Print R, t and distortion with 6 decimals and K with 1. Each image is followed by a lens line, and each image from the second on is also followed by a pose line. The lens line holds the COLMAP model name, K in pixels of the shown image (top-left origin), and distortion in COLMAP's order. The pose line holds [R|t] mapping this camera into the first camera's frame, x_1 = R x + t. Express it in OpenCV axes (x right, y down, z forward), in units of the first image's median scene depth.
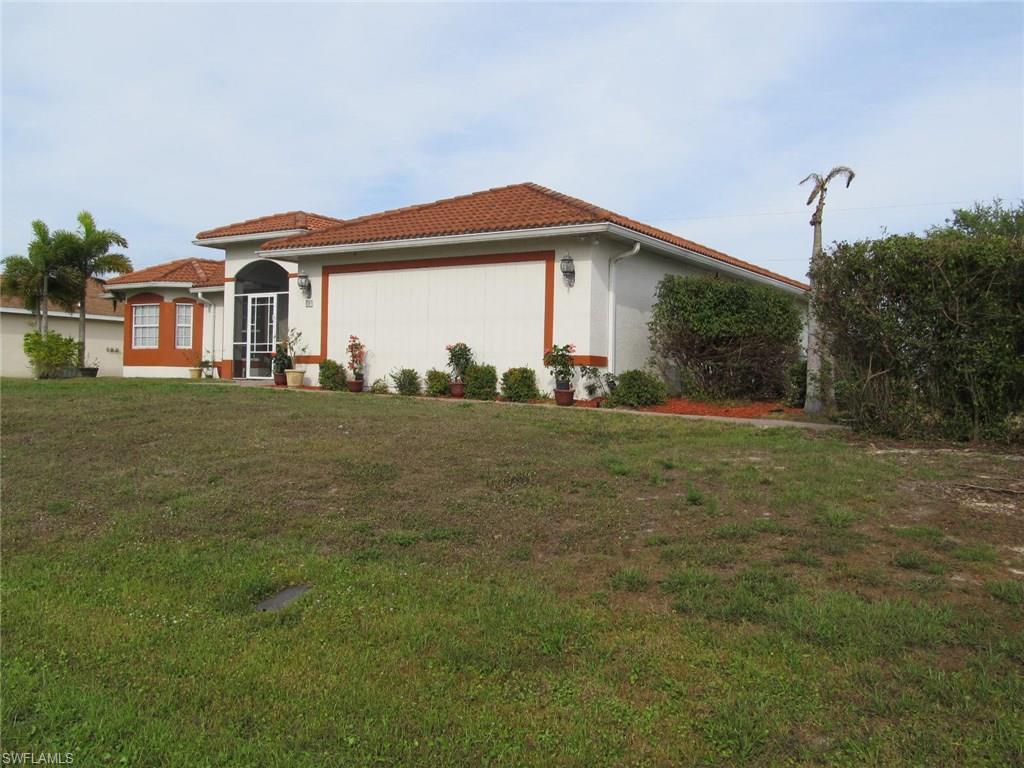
lens RADIAL K [[923.1, 0, 511.7], [0, 923.1, 384.1], [0, 0, 1]] dist [-0.002245, -0.000030]
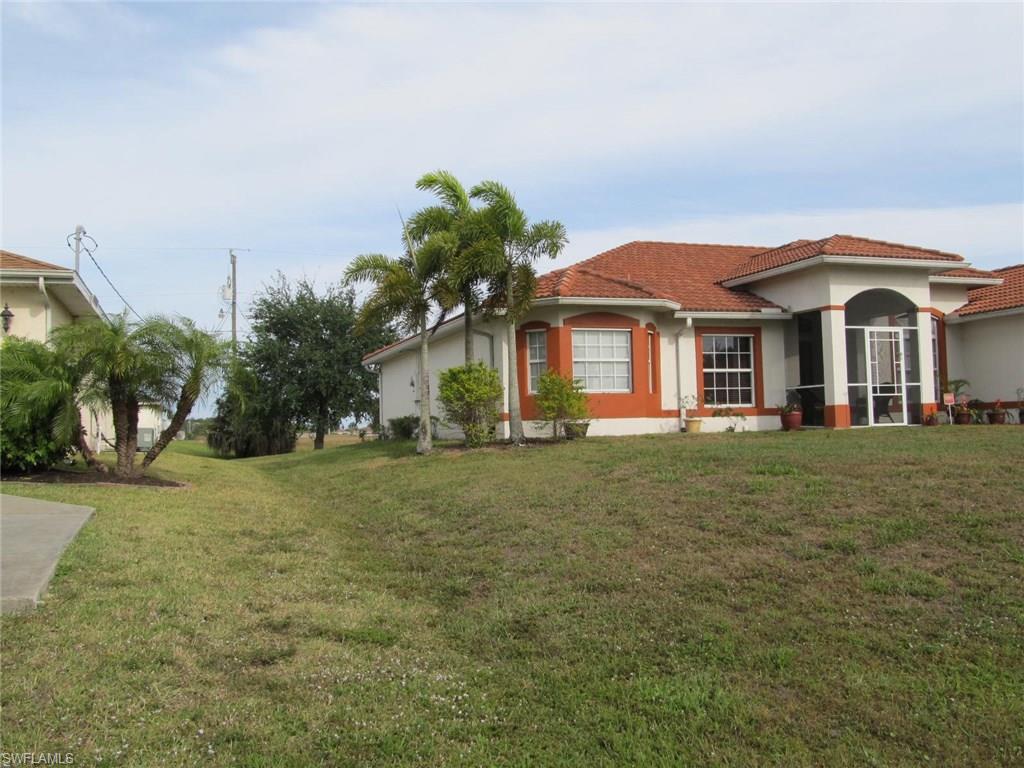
lens RADIAL K [[923.1, 0, 512.1], [0, 923.1, 383.5], [0, 0, 1]] dist [-0.002245, -0.000030]
pose [[0.598685, 0.003319, 0.800978, -1.142542], [0.039981, 0.998621, -0.034022, -0.029162], [-0.799986, 0.052392, 0.597727, 0.745470]]
